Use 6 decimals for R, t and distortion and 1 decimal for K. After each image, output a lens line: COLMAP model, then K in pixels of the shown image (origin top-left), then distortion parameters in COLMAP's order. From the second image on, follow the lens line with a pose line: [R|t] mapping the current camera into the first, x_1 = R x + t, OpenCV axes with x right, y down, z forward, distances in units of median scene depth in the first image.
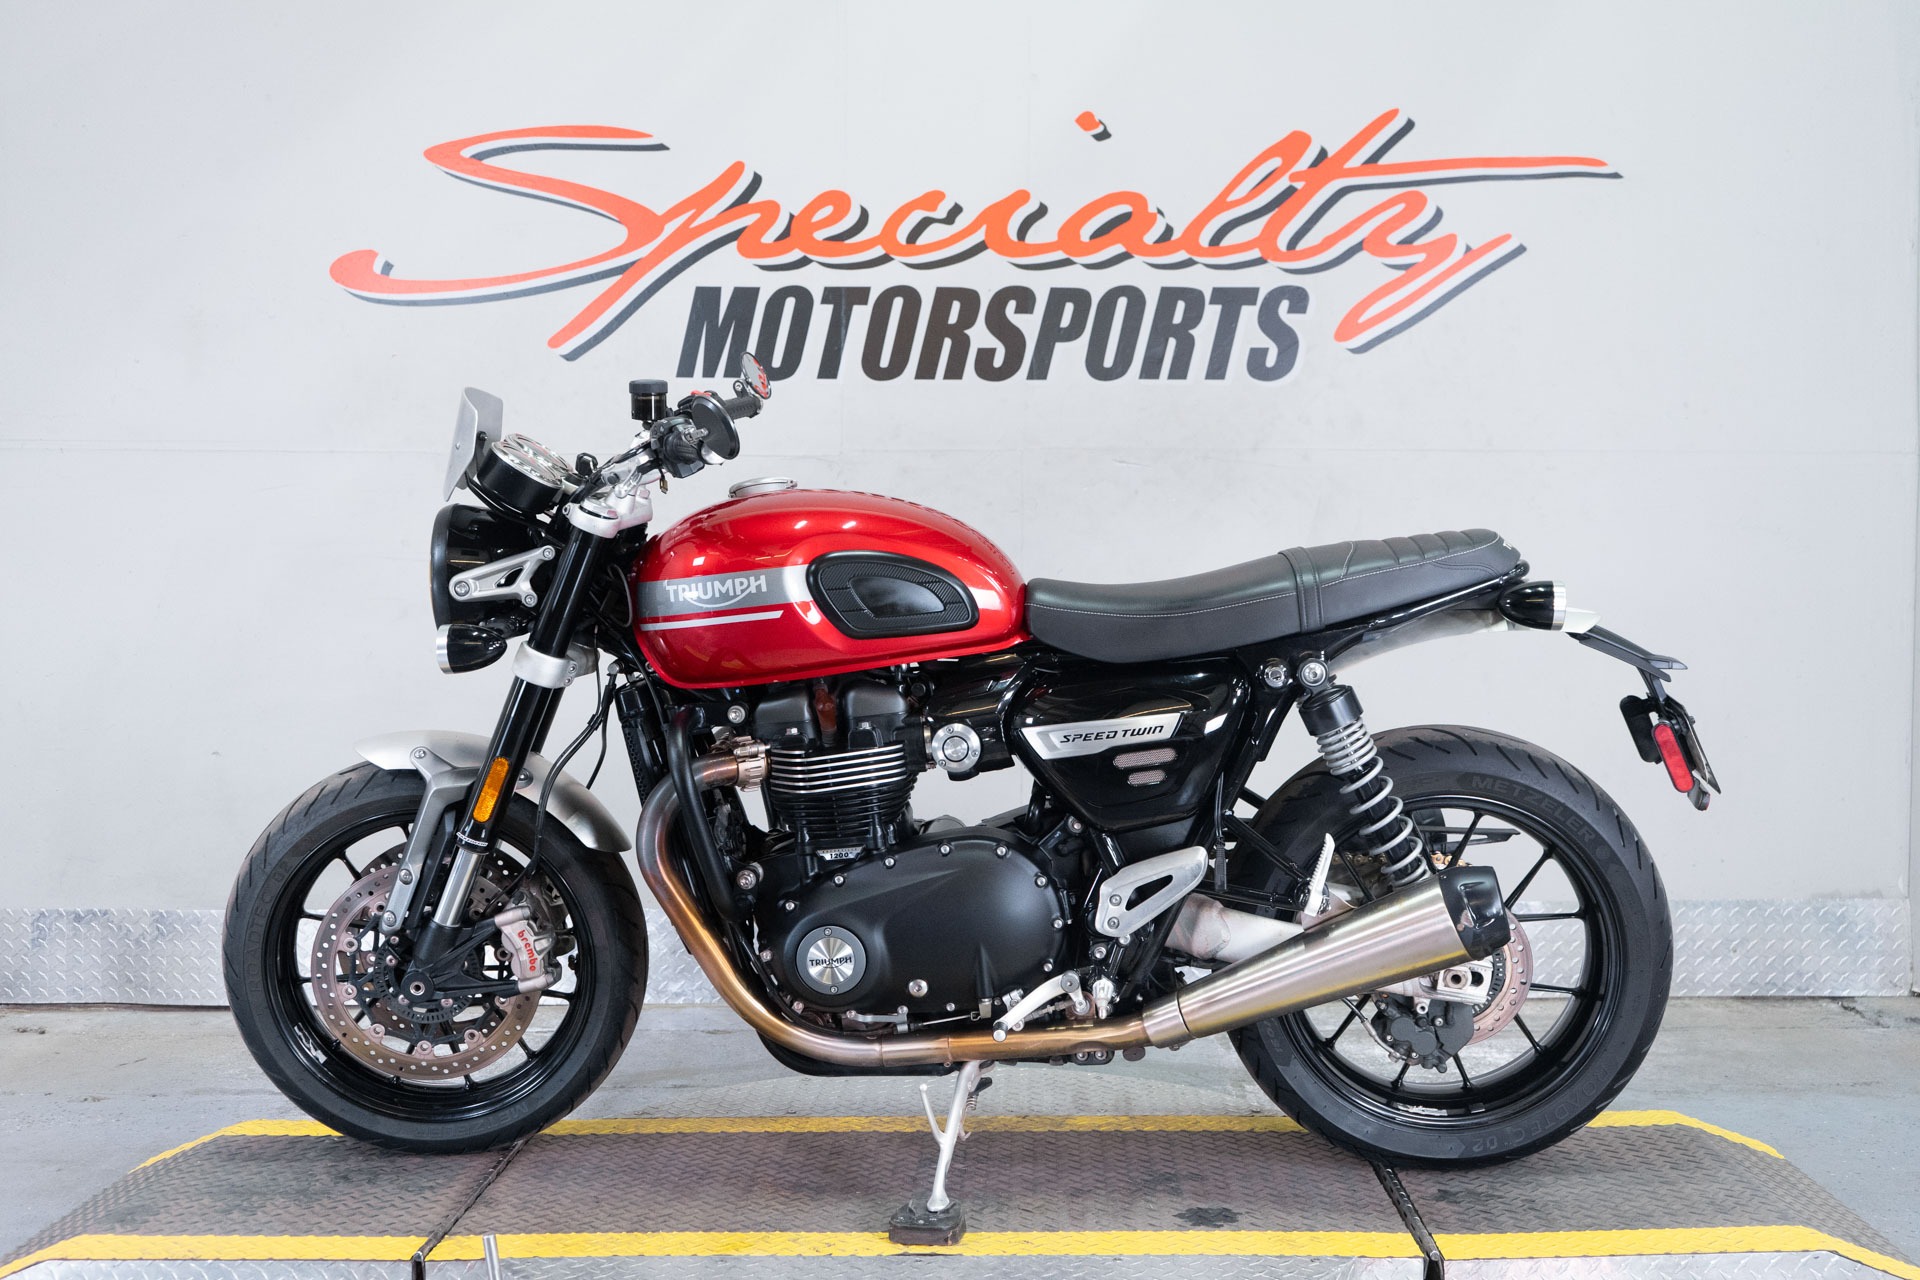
lens RADIAL K [[2052.2, 0, 966.5], [0, 2052.2, 638.6], [0, 0, 1]] dist [0.017859, 0.000000]
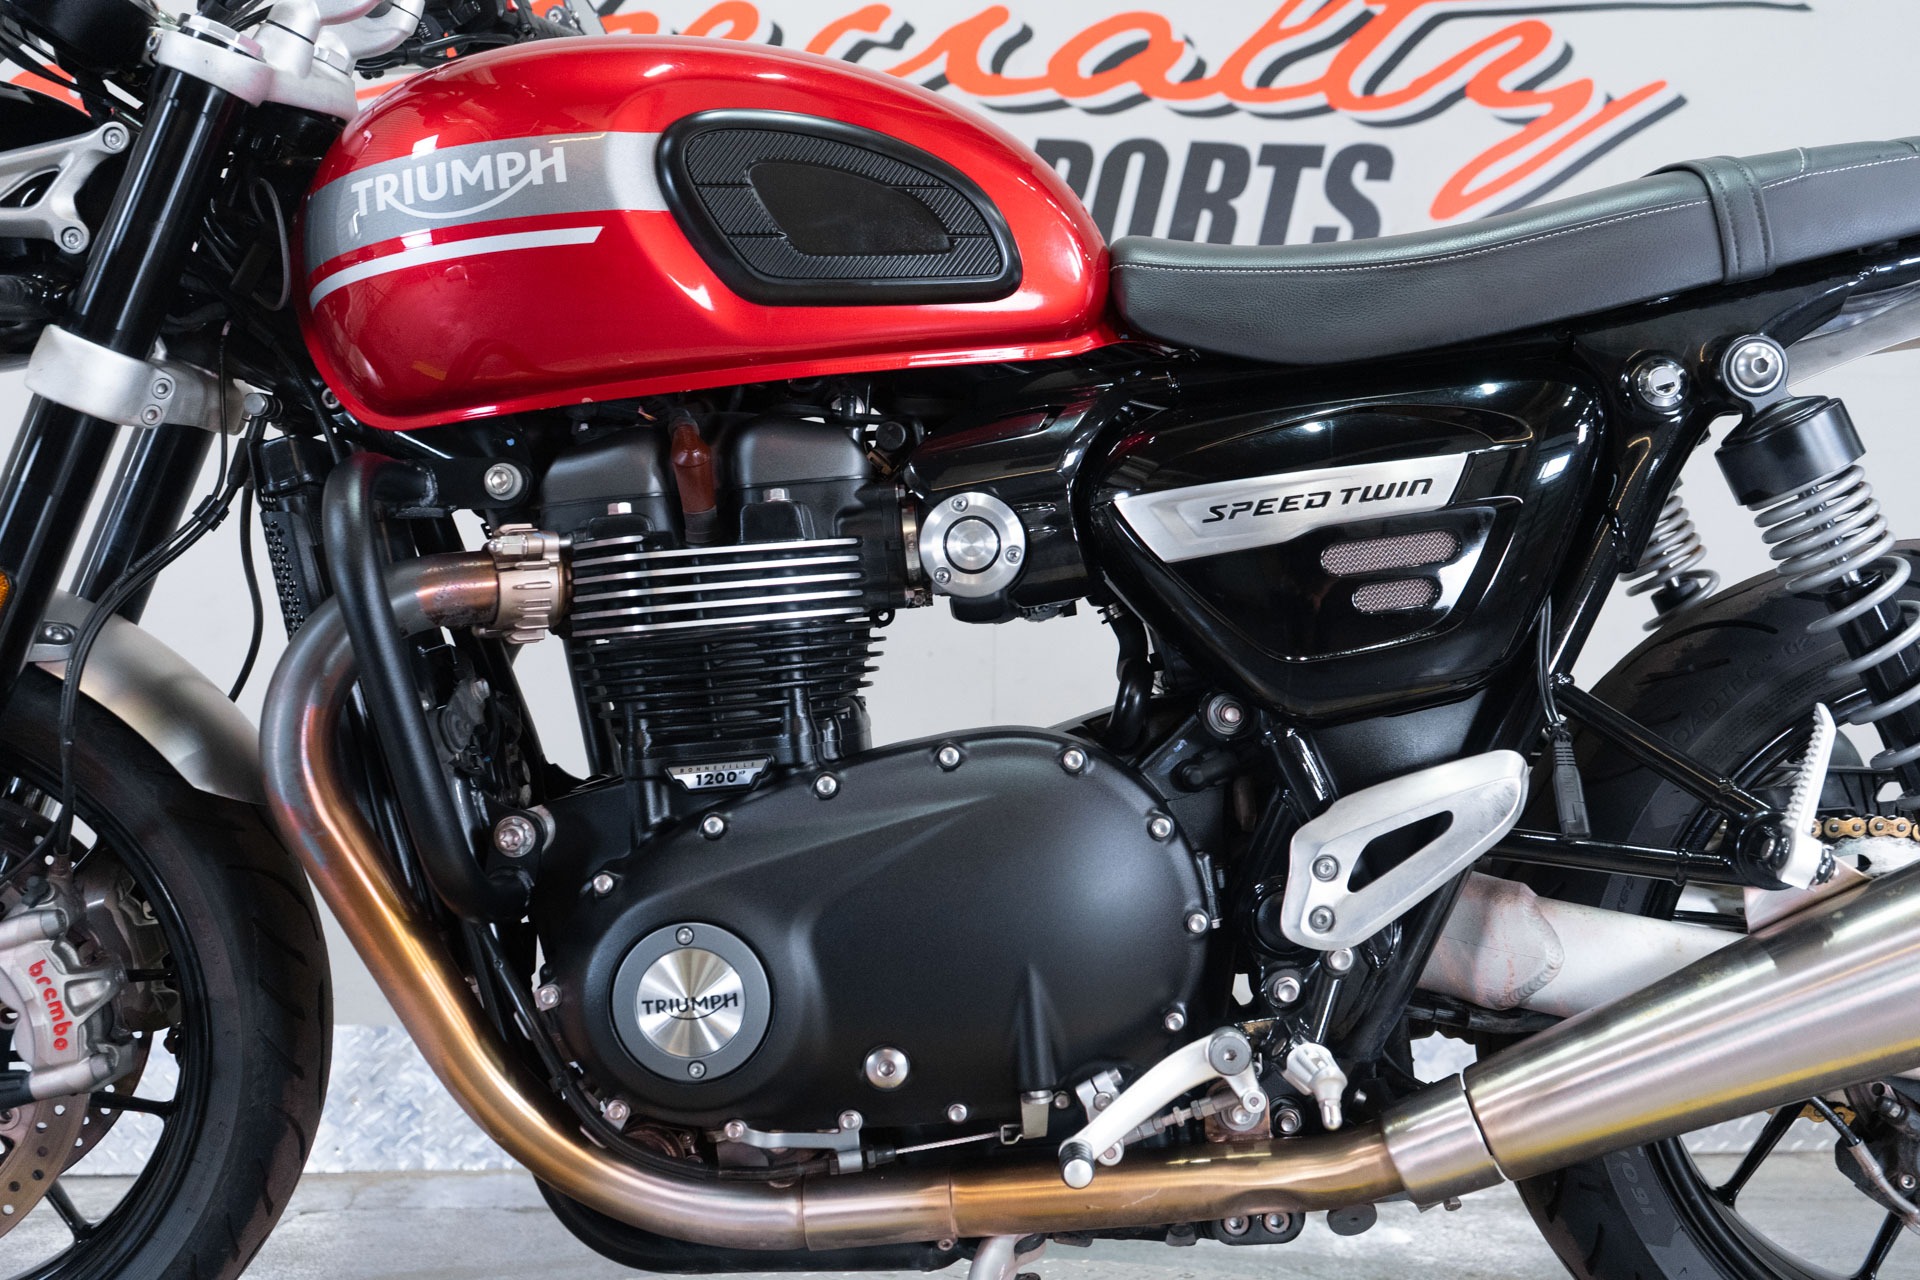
lens RADIAL K [[1944.3, 0, 964.7], [0, 1944.3, 619.0], [0, 0, 1]] dist [0.013948, 0.000000]
pose [[0.998488, 0.011272, 0.053805, -0.021287], [-0.004828, 0.992952, -0.118423, 0.085544], [-0.054760, 0.117984, 0.991504, 0.394195]]
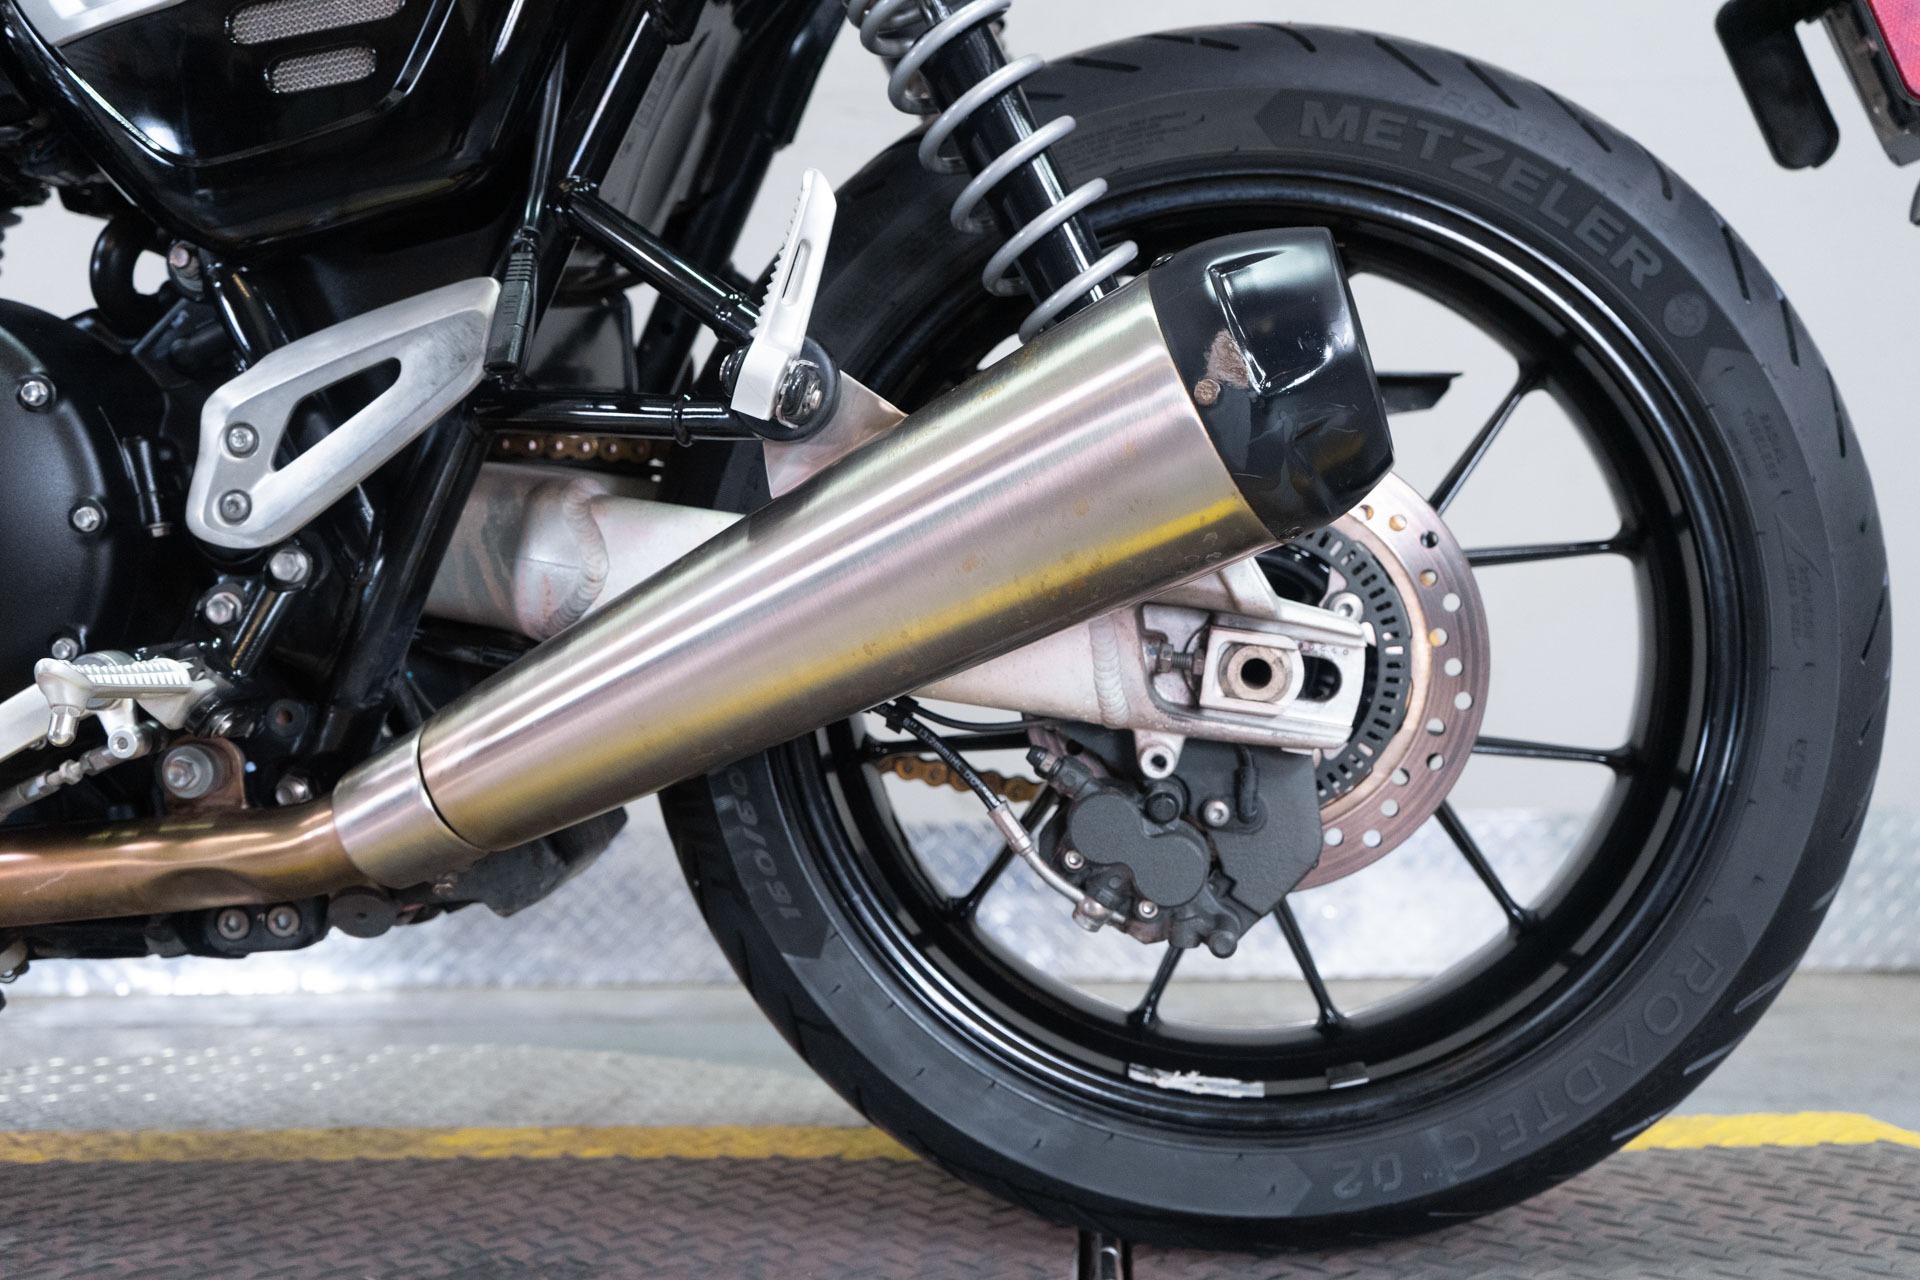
lens RADIAL K [[1944.3, 0, 974.5], [0, 1944.3, 632.1], [0, 0, 1]] dist [0.013948, 0.000000]
pose [[0.999482, -0.007139, -0.031391, 0.140135], [0.005097, 0.997895, -0.064643, 0.124402], [0.031786, 0.064450, 0.997415, 0.471351]]
